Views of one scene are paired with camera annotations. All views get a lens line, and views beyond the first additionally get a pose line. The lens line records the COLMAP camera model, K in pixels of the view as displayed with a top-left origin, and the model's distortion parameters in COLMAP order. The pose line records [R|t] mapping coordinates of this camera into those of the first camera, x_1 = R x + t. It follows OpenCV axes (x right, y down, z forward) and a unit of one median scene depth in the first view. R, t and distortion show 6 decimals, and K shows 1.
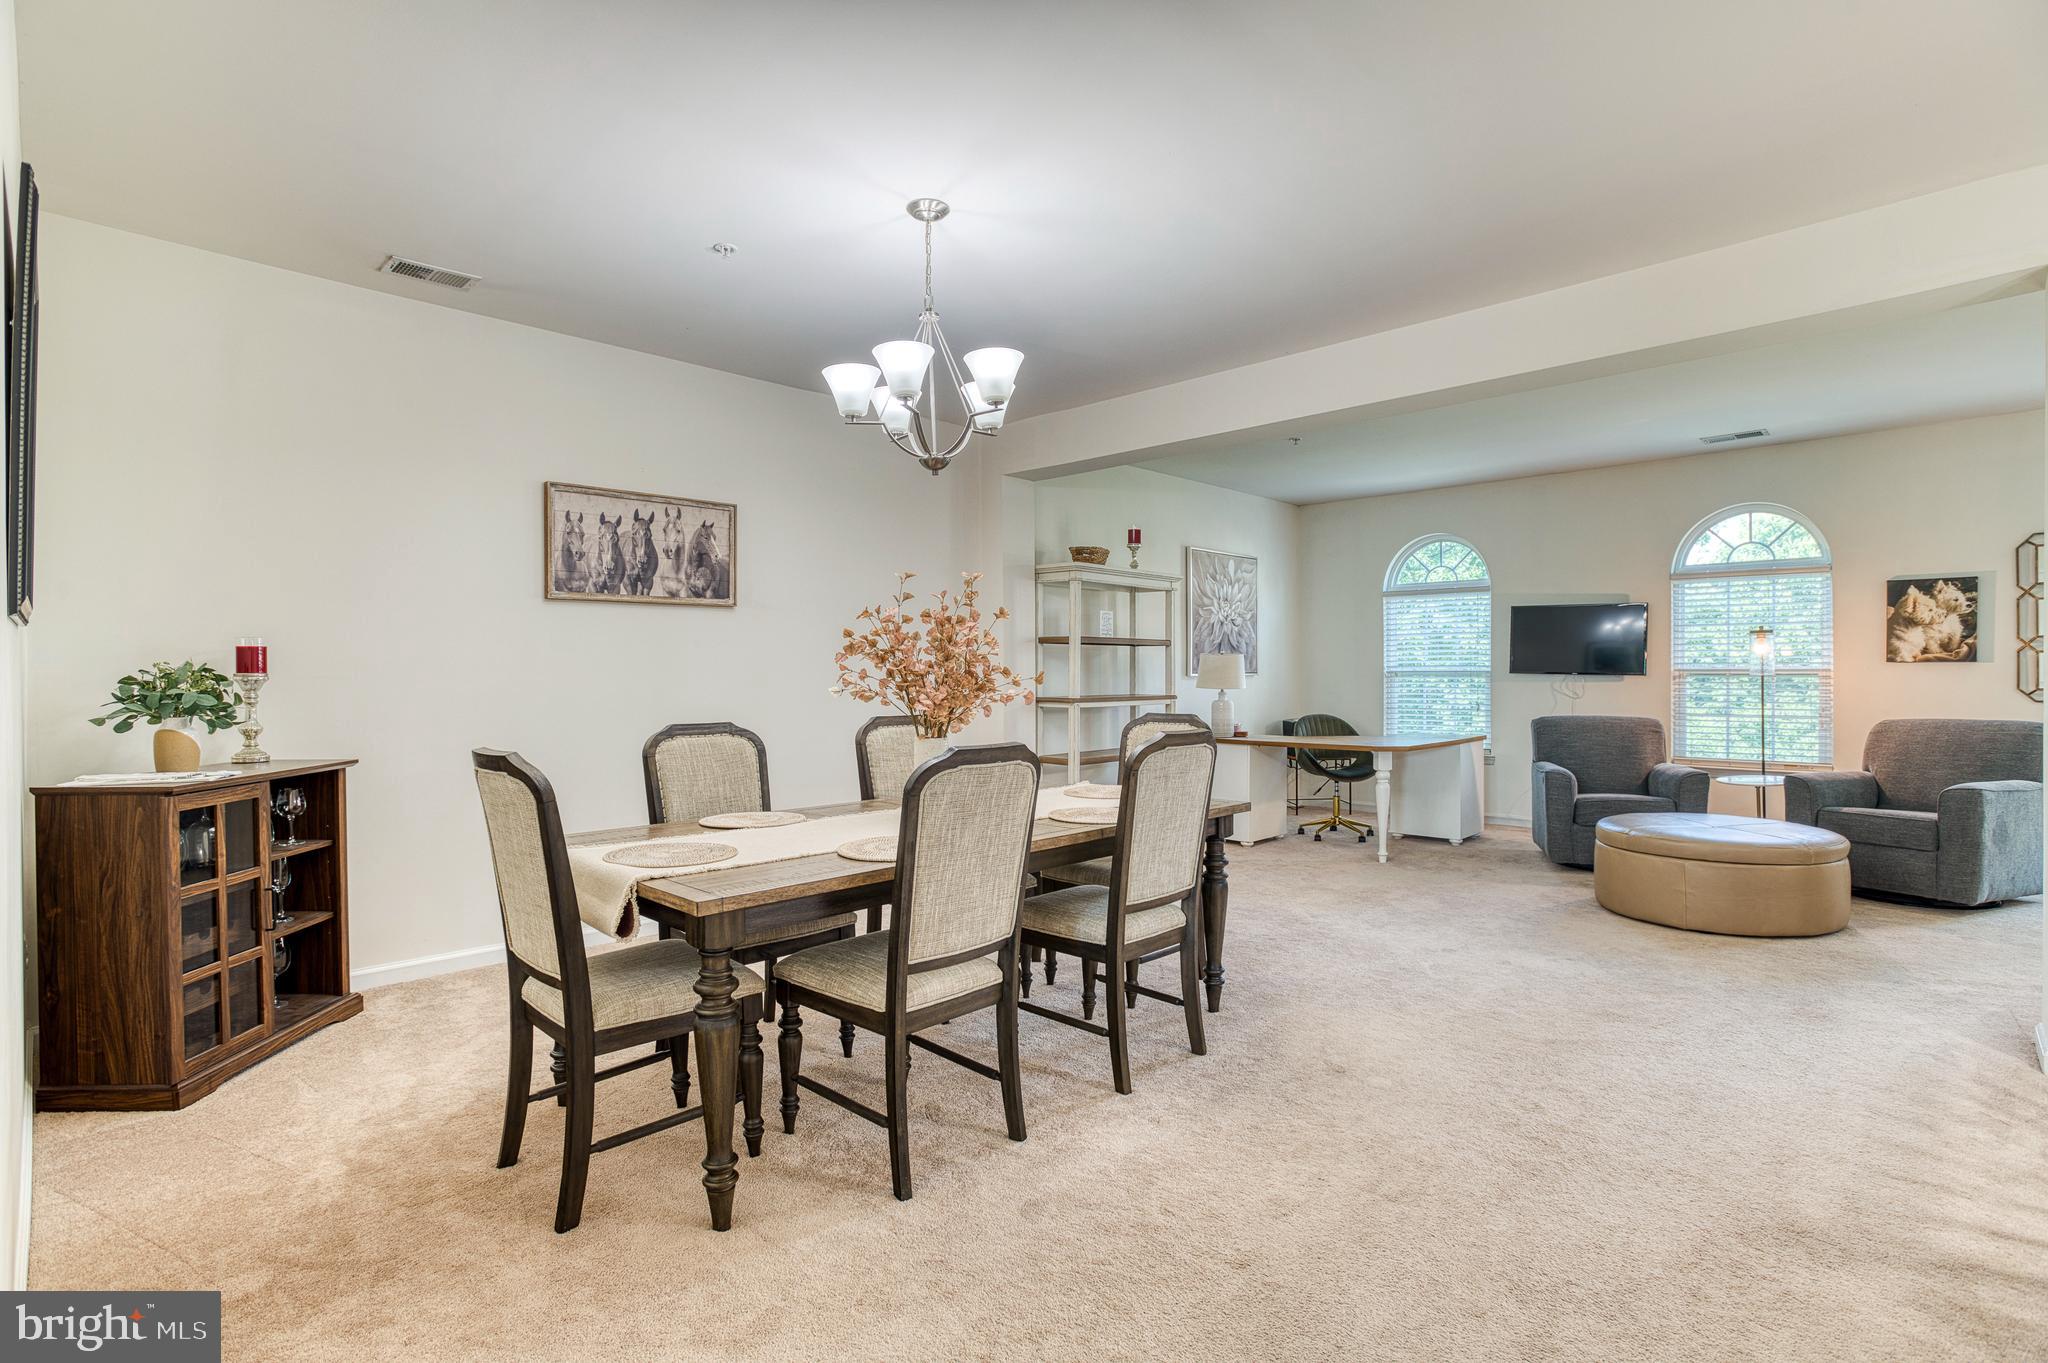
lens RADIAL K [[991.1, 0, 1016.8], [0, 991.1, 678.3], [0, 0, 1]] dist [-0.050618, 0.023995]
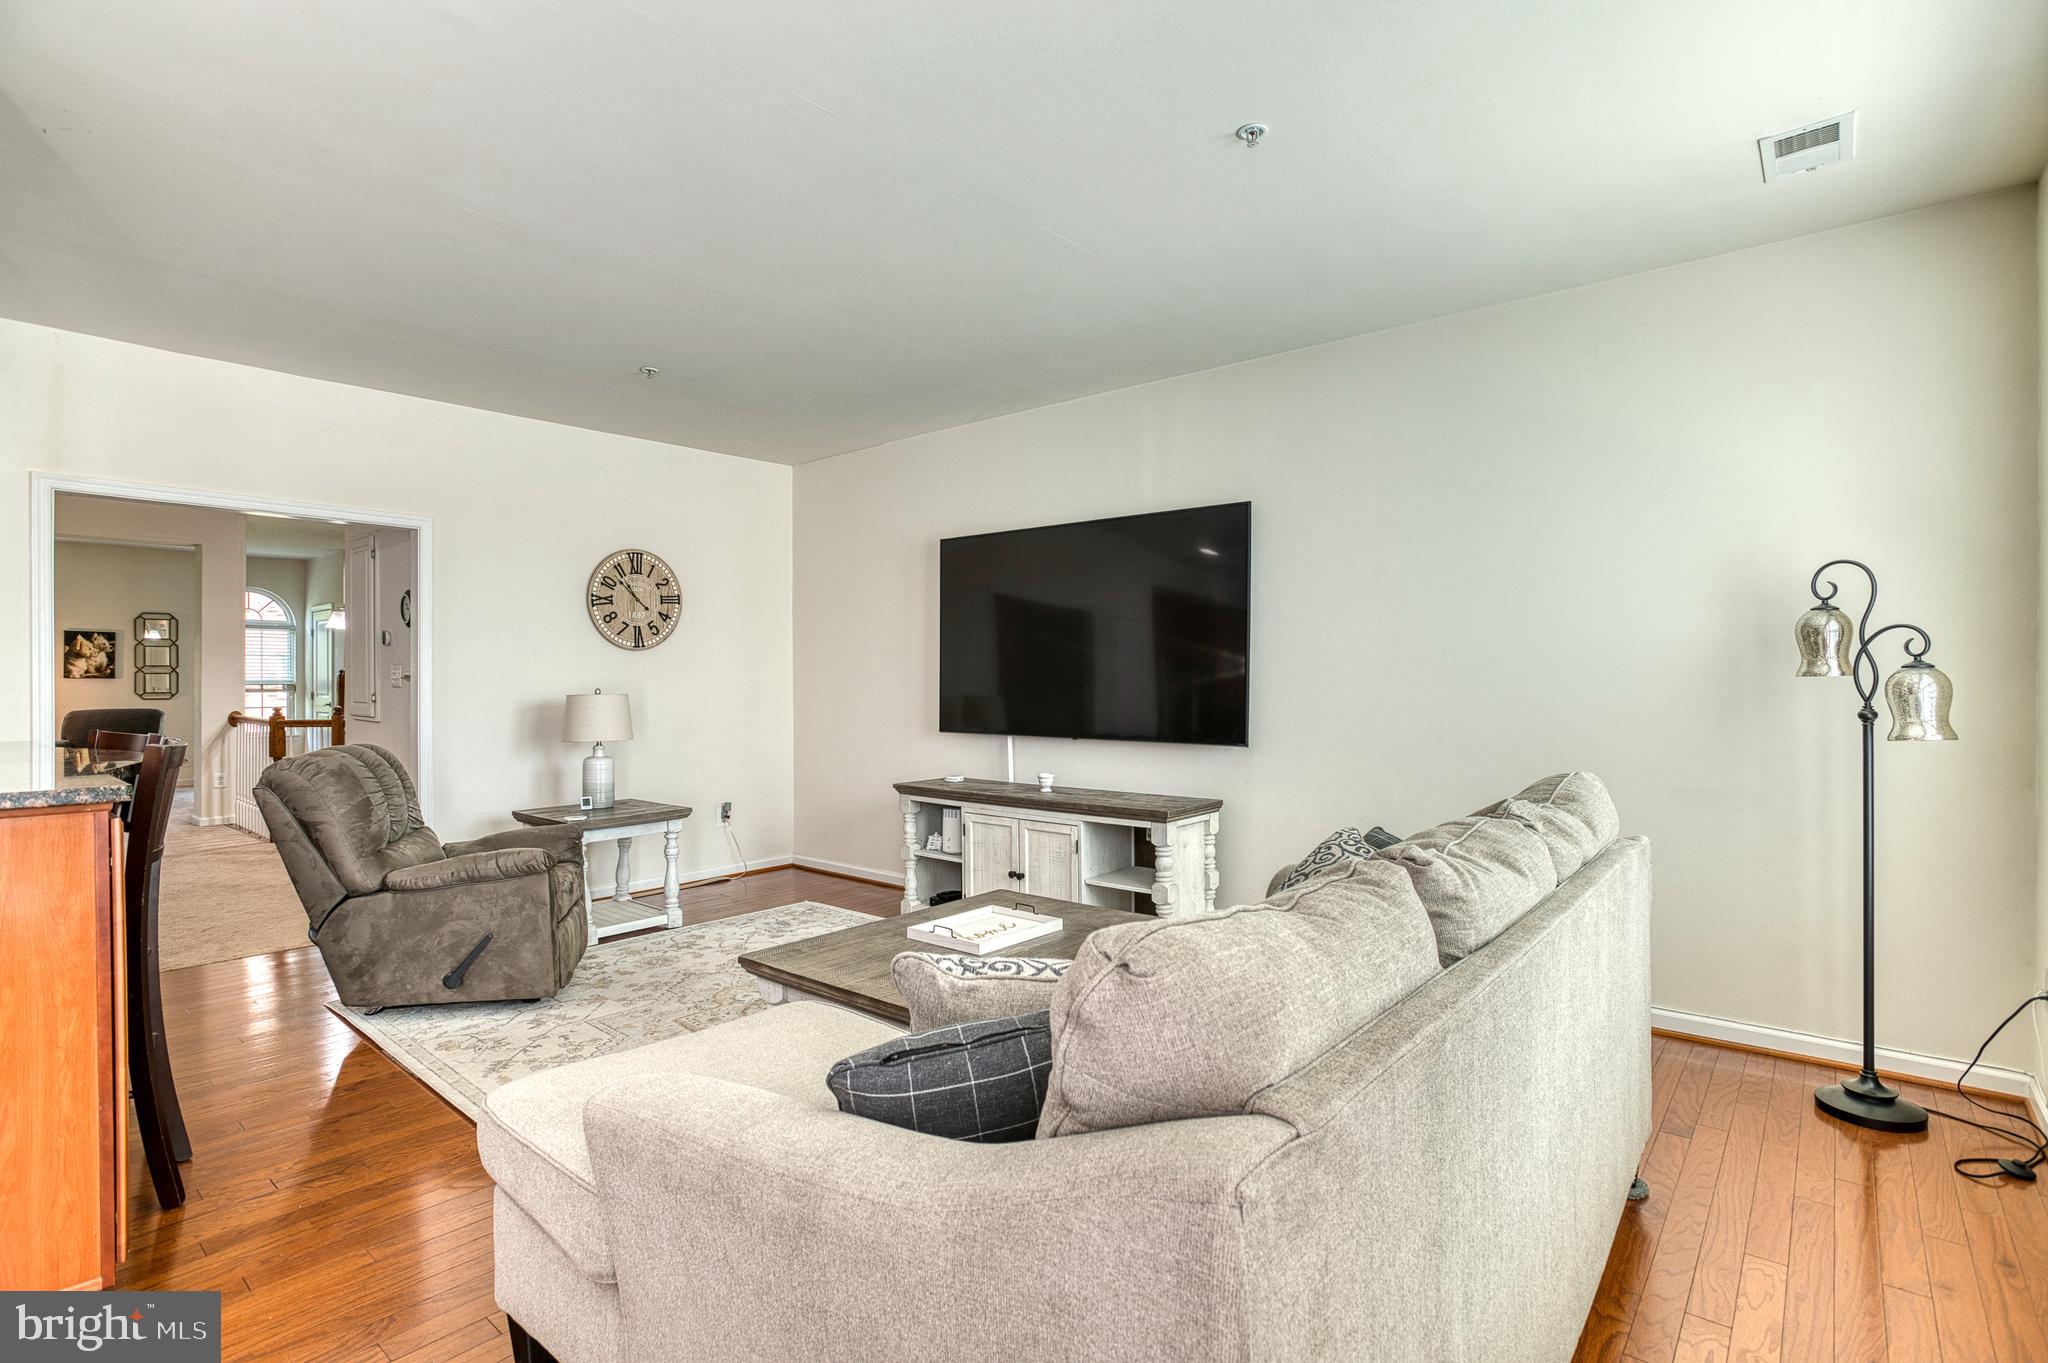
lens RADIAL K [[967.3, 0, 1017.2], [0, 967.3, 684.2], [0, 0, 1]] dist [-0.011933, 0.002673]
pose [[-0.067589, -0.000698, 0.997713, -0.965060], [-0.000040, 1.000000, 0.000697, -0.006947], [-0.997713, 0.000007, -0.067589, -0.608757]]
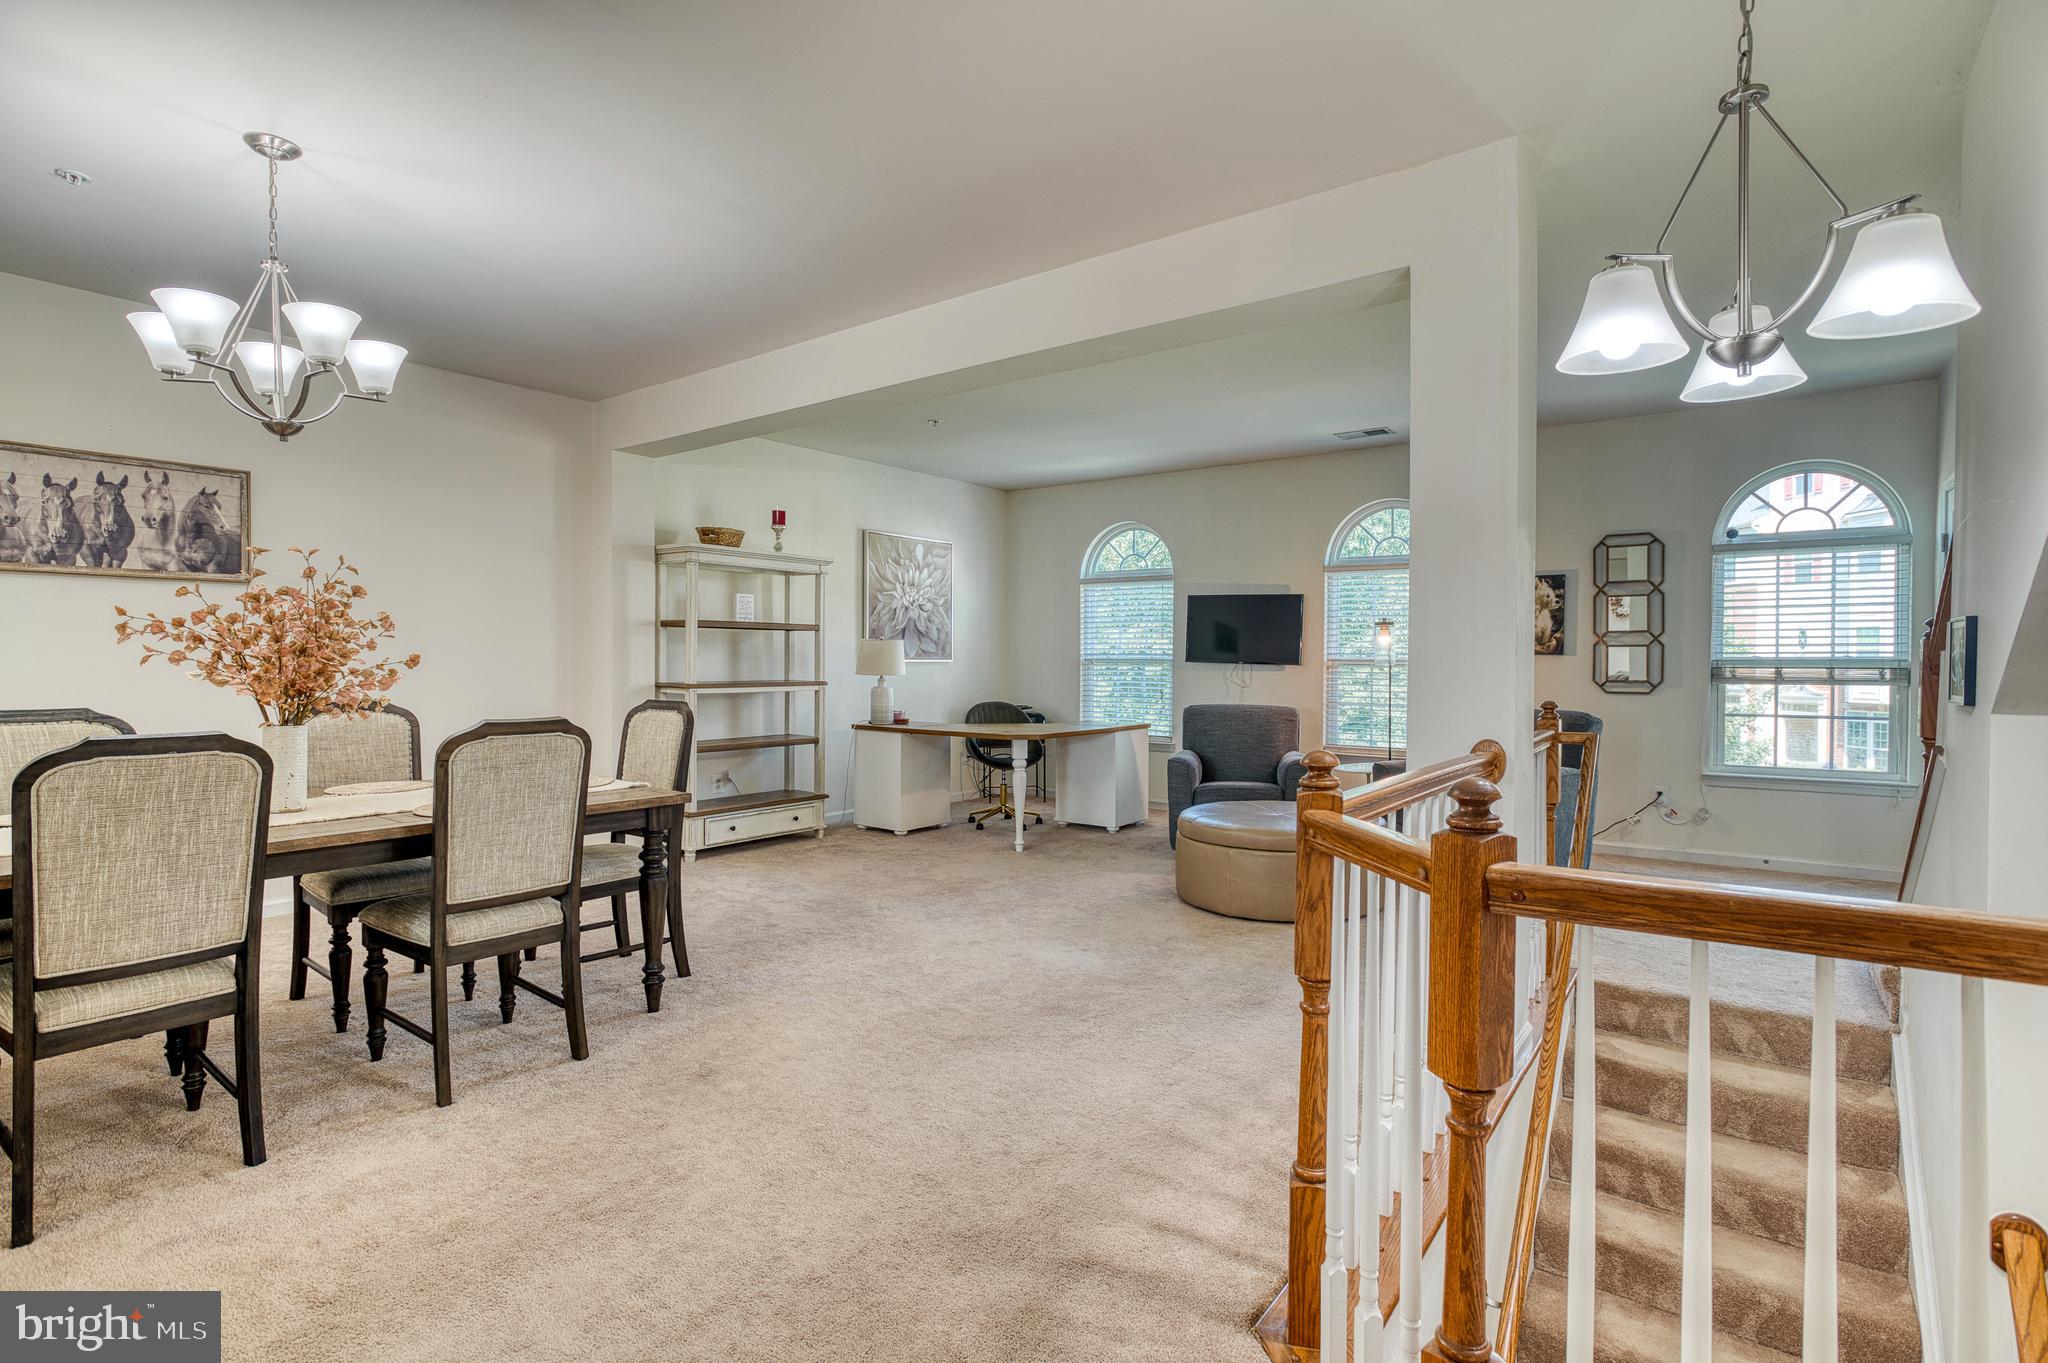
lens RADIAL K [[991.1, 0, 1019.2], [0, 991.1, 679.1], [0, 0, 1]] dist [-0.050618, 0.023995]
pose [[0.992161, 0.006423, 0.124798, 0.268671], [-0.008297, 0.999860, 0.014509, -0.001144], [-0.124687, -0.015430, 0.992076, 0.009584]]
